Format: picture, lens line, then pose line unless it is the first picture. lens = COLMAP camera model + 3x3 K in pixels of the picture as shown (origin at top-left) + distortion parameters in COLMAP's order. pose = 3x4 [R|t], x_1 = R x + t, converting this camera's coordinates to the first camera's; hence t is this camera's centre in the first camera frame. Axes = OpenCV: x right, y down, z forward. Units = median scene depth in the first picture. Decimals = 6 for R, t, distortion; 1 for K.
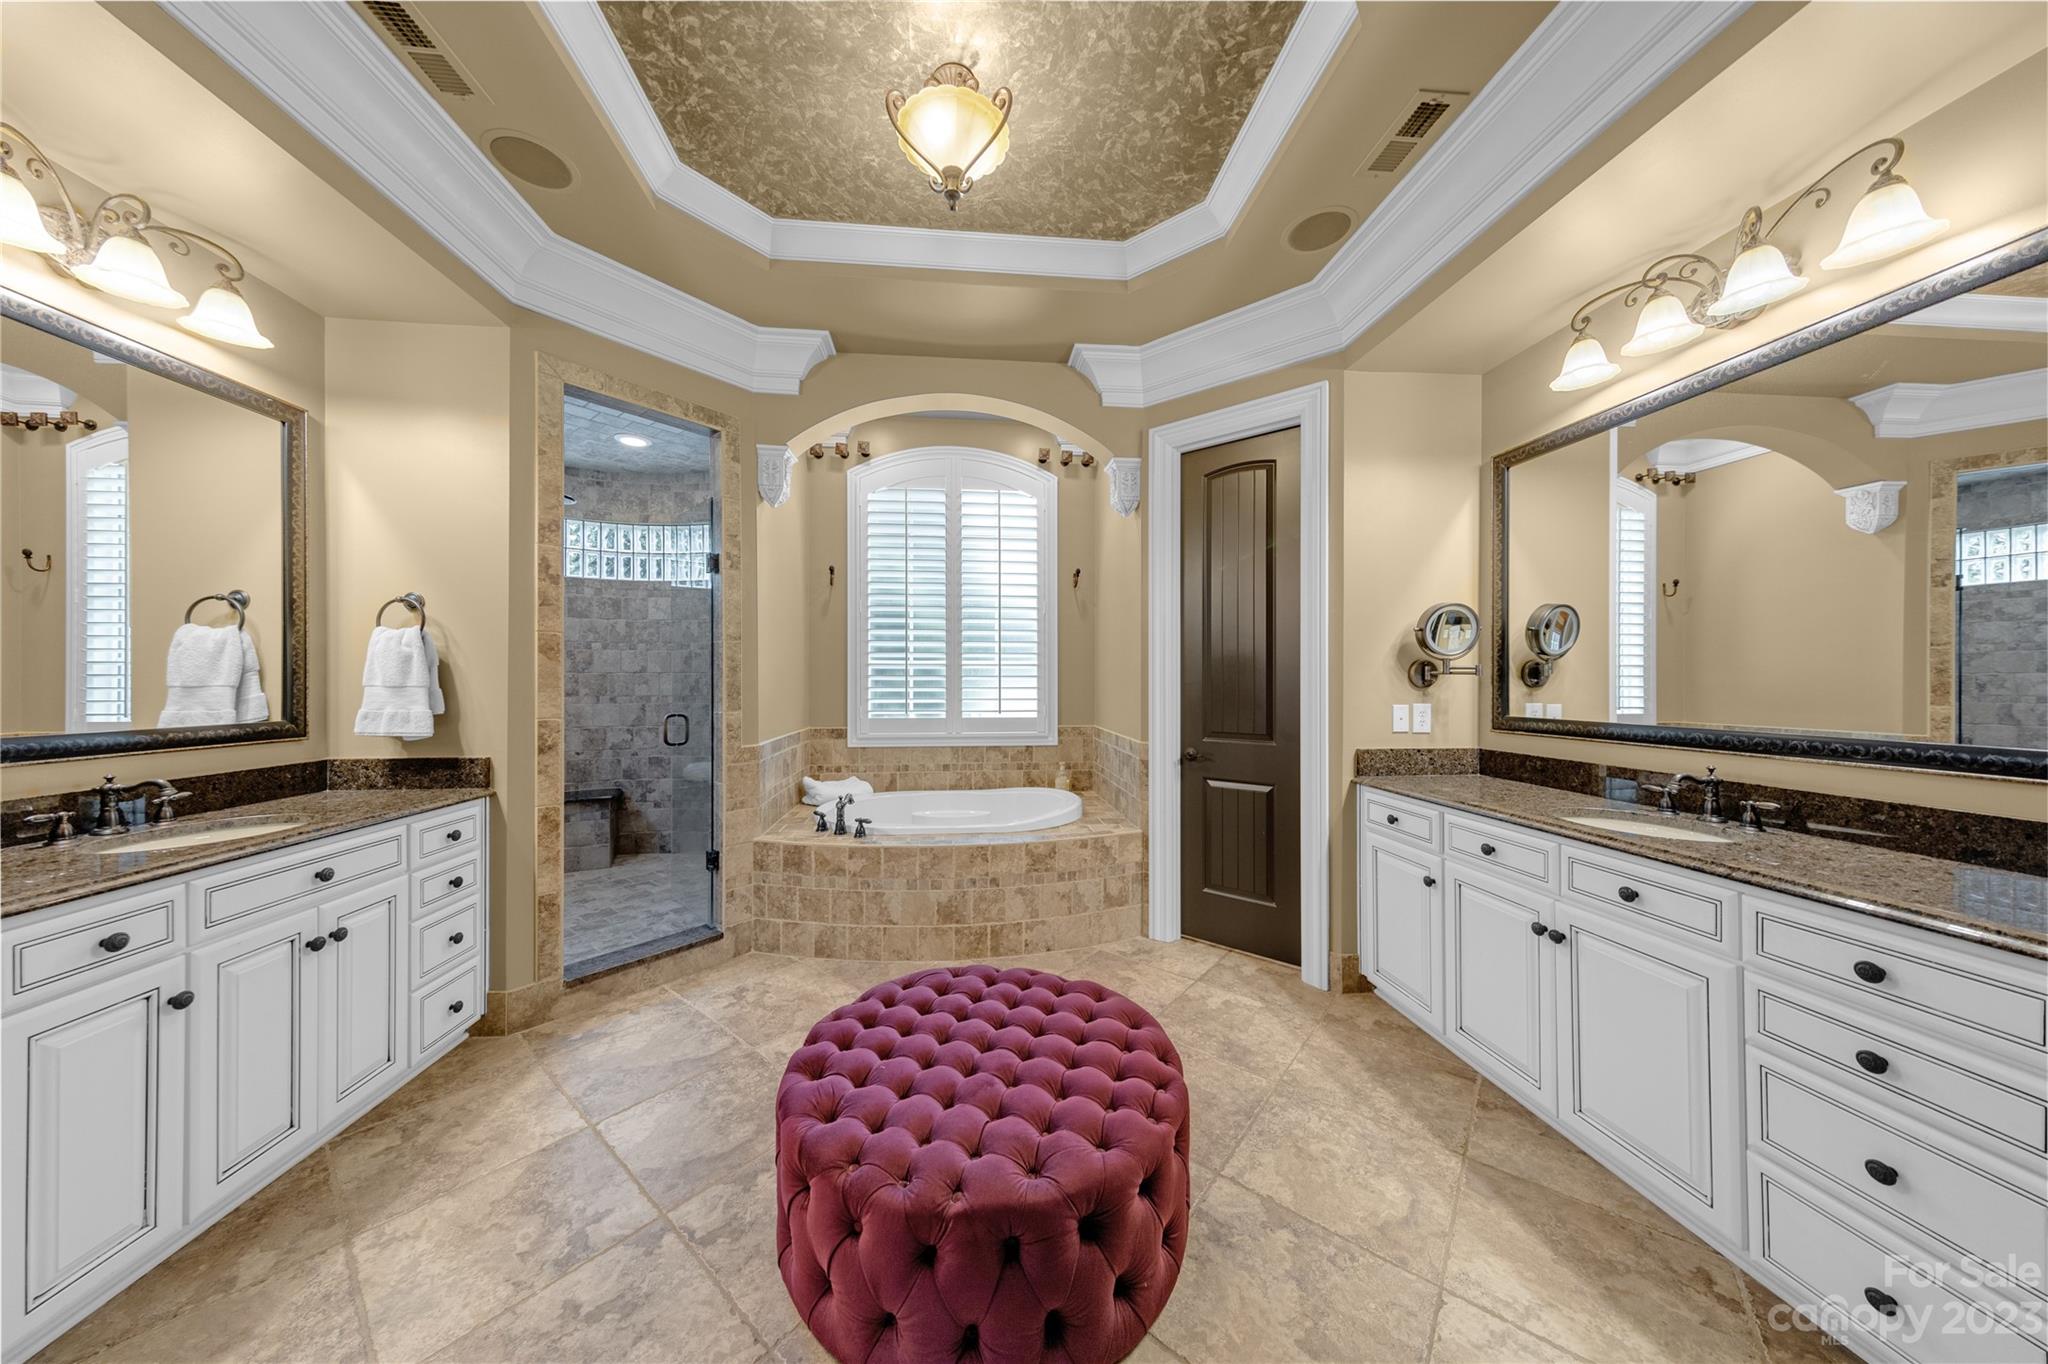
lens RADIAL K [[649.3, 0, 1013.7], [0, 649.3, 681.7], [0, 0, 1]] dist [0.002234, 0.000089]
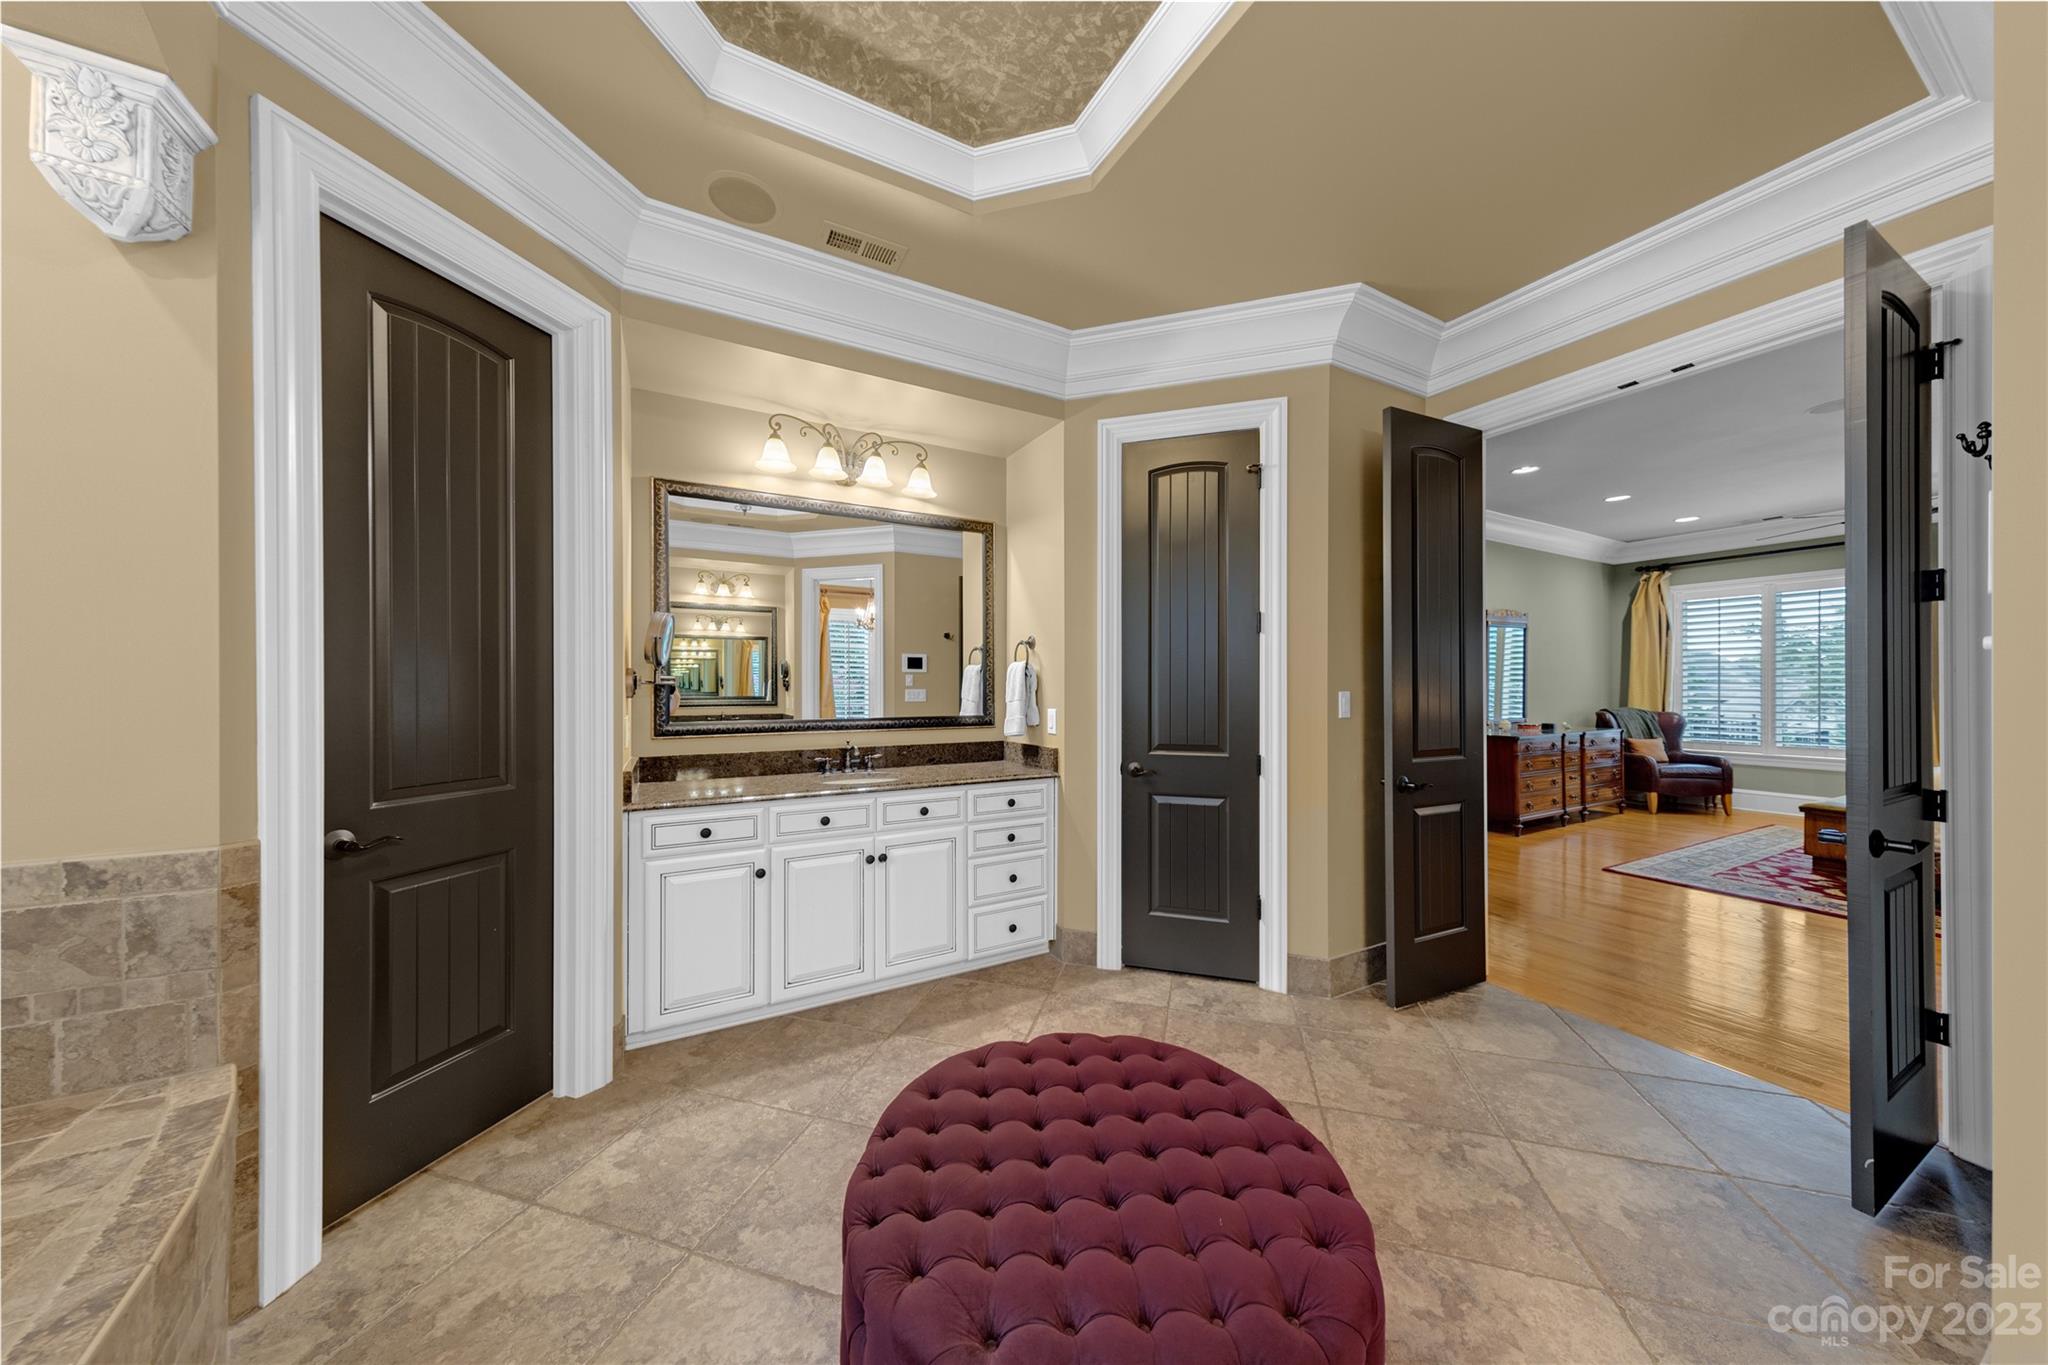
lens RADIAL K [[653.2, 0, 1003.0], [0, 653.2, 689.2], [0, 0, 1]] dist [0.000529, 0.000011]
pose [[-0.392321, 0.000377, 0.919828, -0.594433], [0.006005, 0.999980, 0.002152, -0.003934], [-0.919809, 0.006368, -0.392315, 1.166827]]
